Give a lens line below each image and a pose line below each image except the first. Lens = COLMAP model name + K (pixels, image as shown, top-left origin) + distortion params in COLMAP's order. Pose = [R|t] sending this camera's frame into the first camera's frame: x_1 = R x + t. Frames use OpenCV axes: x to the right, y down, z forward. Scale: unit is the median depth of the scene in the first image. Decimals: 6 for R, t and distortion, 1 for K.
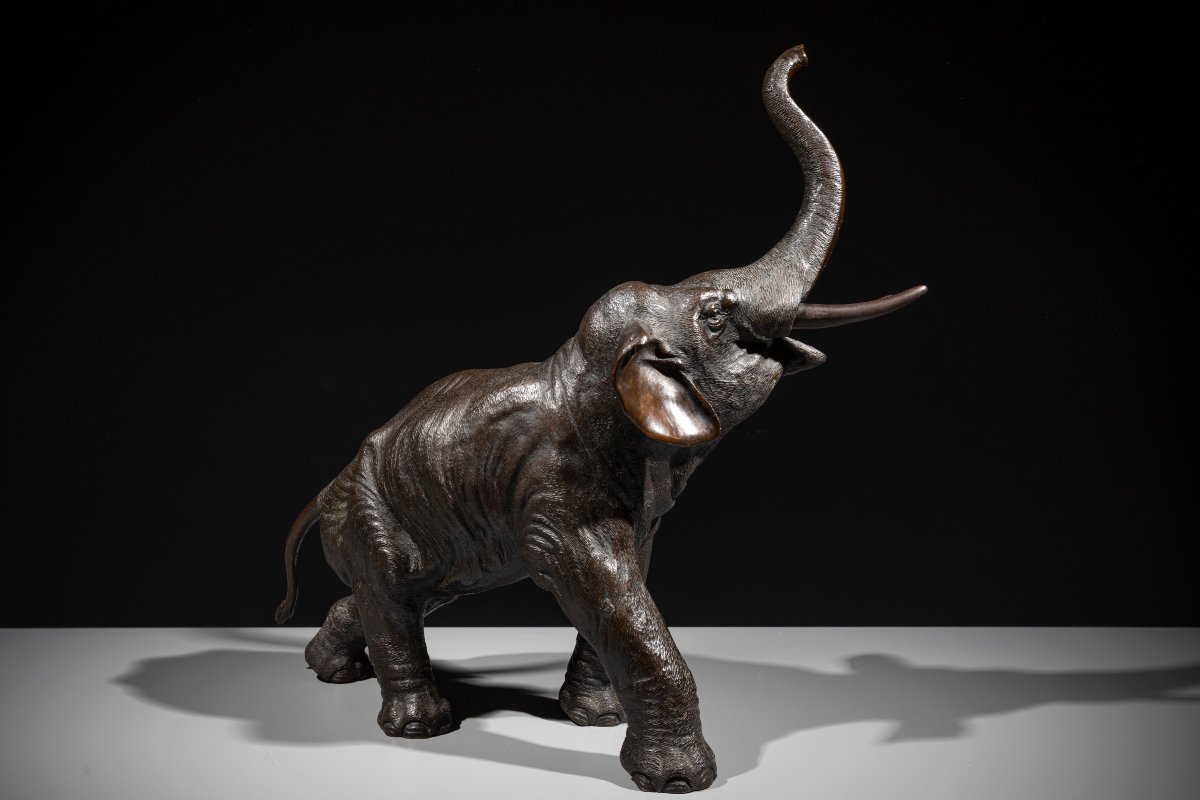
lens RADIAL K [[1261.1, 0, 594.7], [0, 1261.1, 383.8], [0, 0, 1]] dist [0.053038, 0.007839]
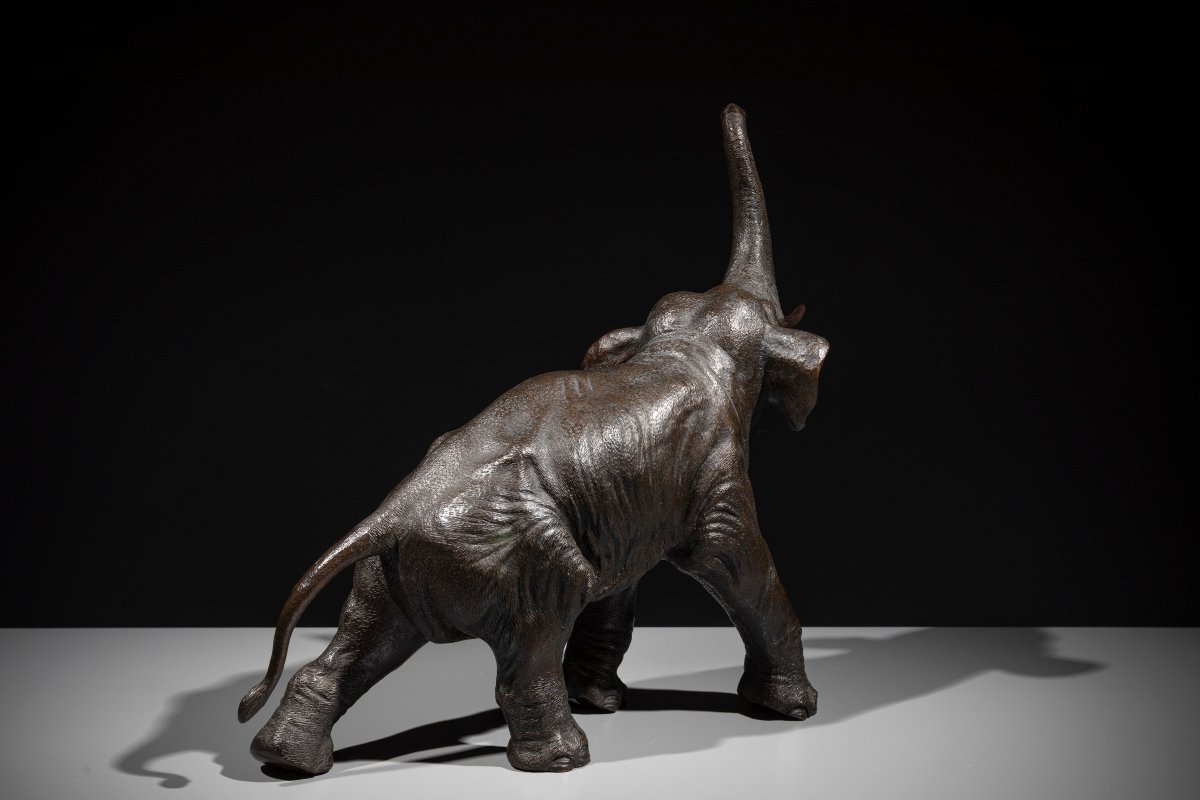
lens RADIAL K [[1261.1, 0, 594.7], [0, 1261.1, 383.8], [0, 0, 1]] dist [0.053038, 0.007839]
pose [[0.396239, -0.021515, 0.917895, -1.062404], [0.021478, 0.999669, 0.014160, -0.016175], [-0.917896, 0.014104, 0.396570, 0.661060]]
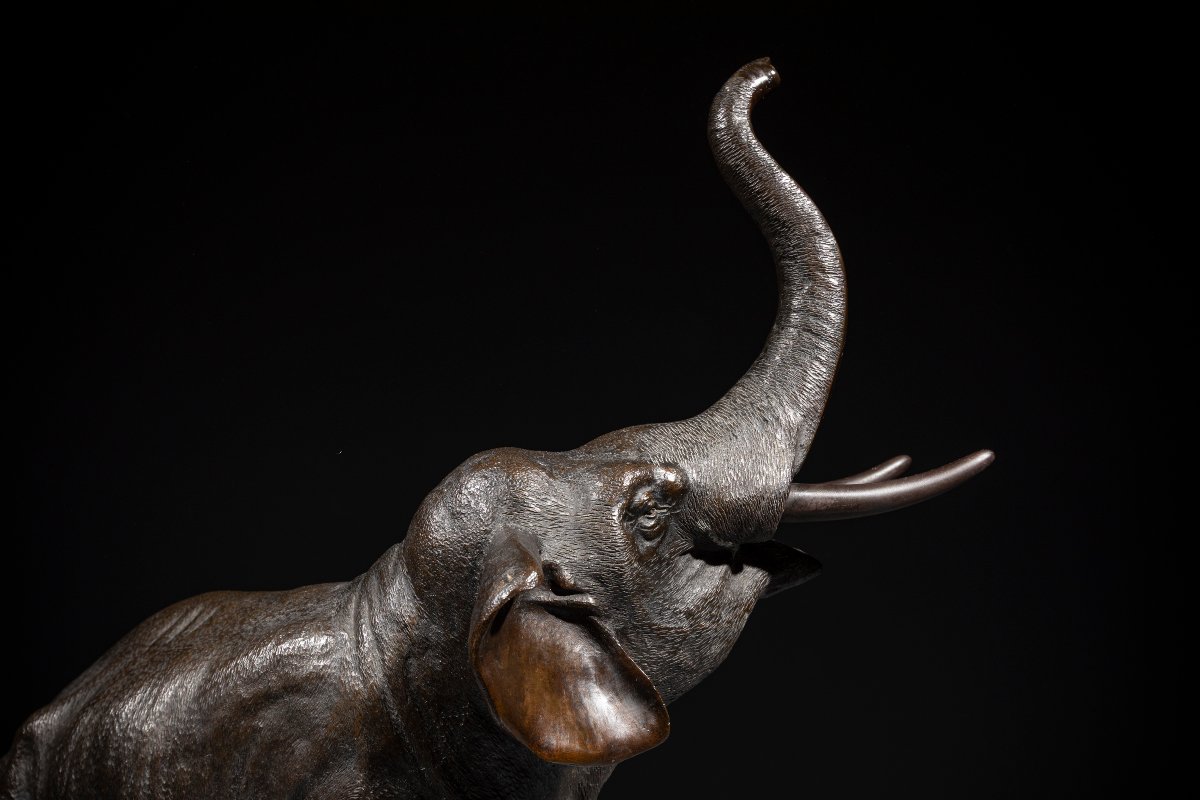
lens RADIAL K [[1176.7, 0, 606.9], [0, 1176.7, 398.3], [0, 0, 1]] dist [0.046035, 0.020273]
pose [[0.988299, -0.012243, 0.152034, -0.003271], [0.020223, 0.998491, -0.051050, -0.076526], [-0.151180, 0.053528, 0.987056, 0.468792]]
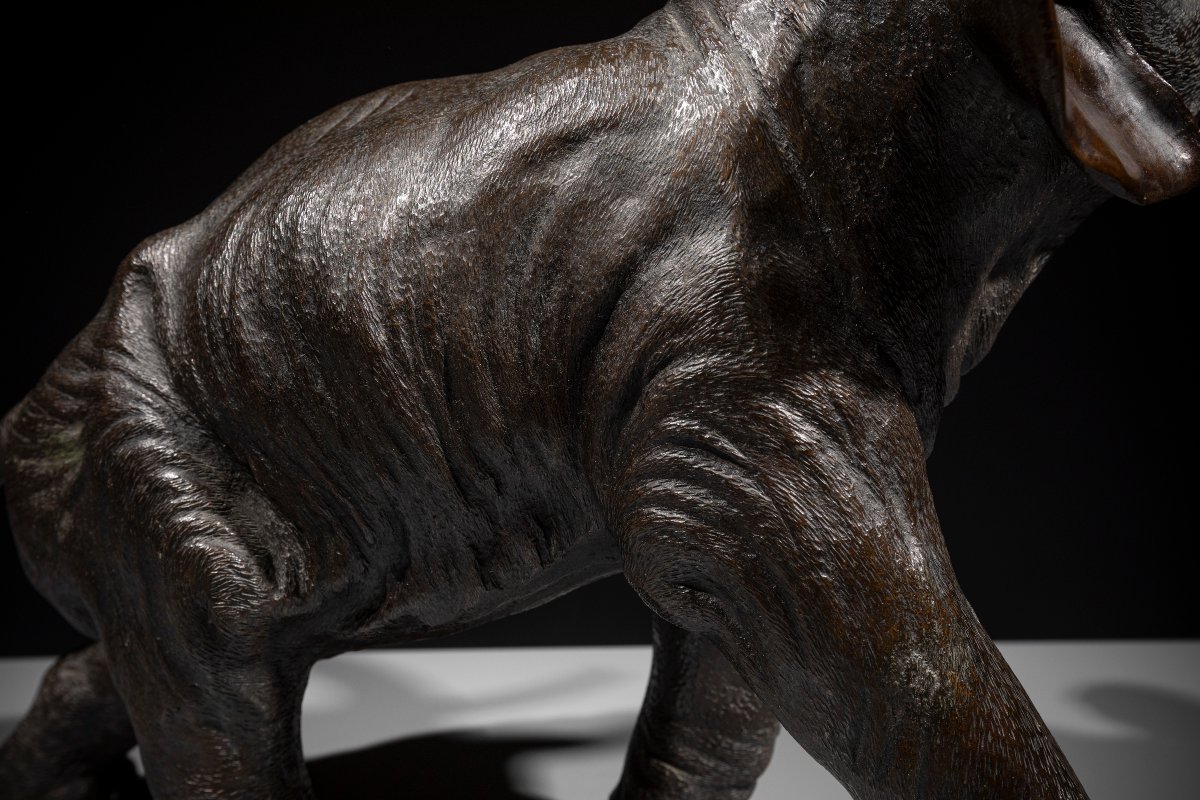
lens RADIAL K [[1176.7, 0, 606.9], [0, 1176.7, 398.3], [0, 0, 1]] dist [0.046035, 0.020273]
pose [[0.971202, -0.028379, 0.236562, -0.140223], [0.020078, 0.999098, 0.037428, 0.083555], [-0.237411, -0.031600, 0.970895, 0.680807]]
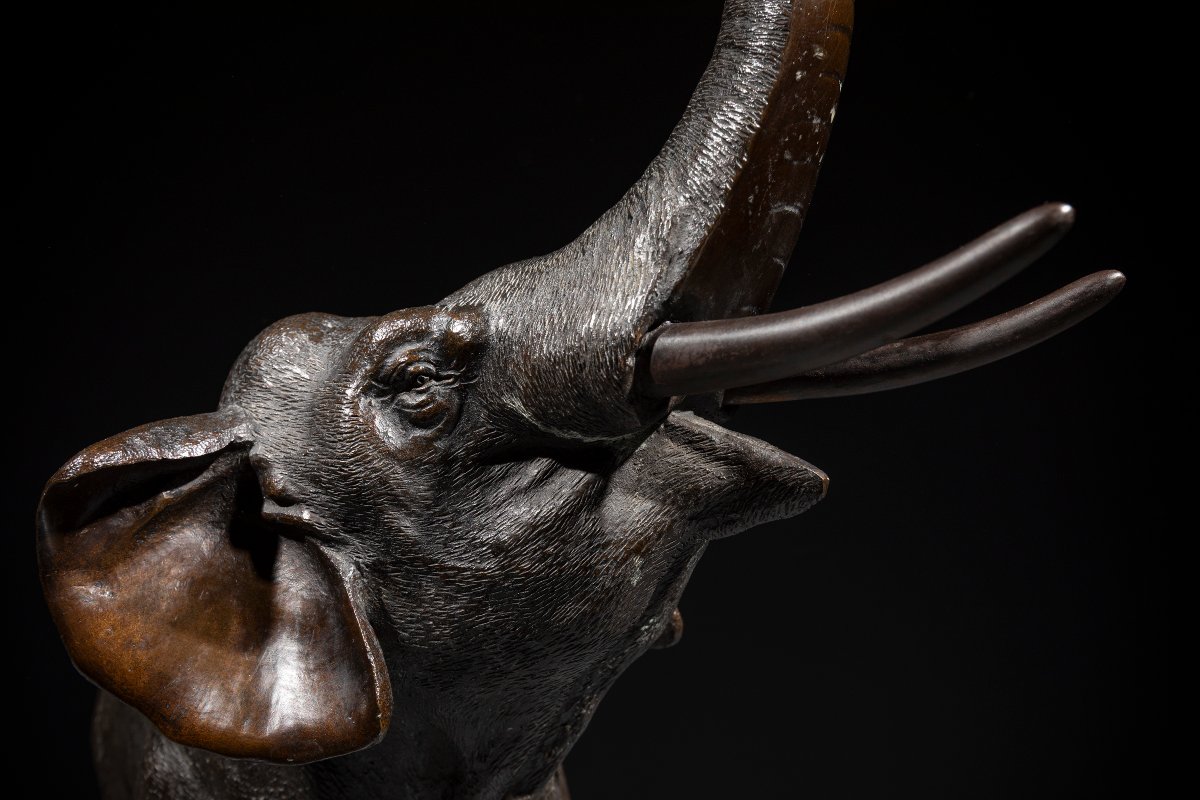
lens RADIAL K [[1176.7, 0, 606.9], [0, 1176.7, 398.3], [0, 0, 1]] dist [0.046035, 0.020273]
pose [[0.807529, -0.072830, -0.585314, 0.325983], [0.032432, 0.996329, -0.079227, -0.020780], [0.588935, 0.044995, 0.806927, 0.744964]]
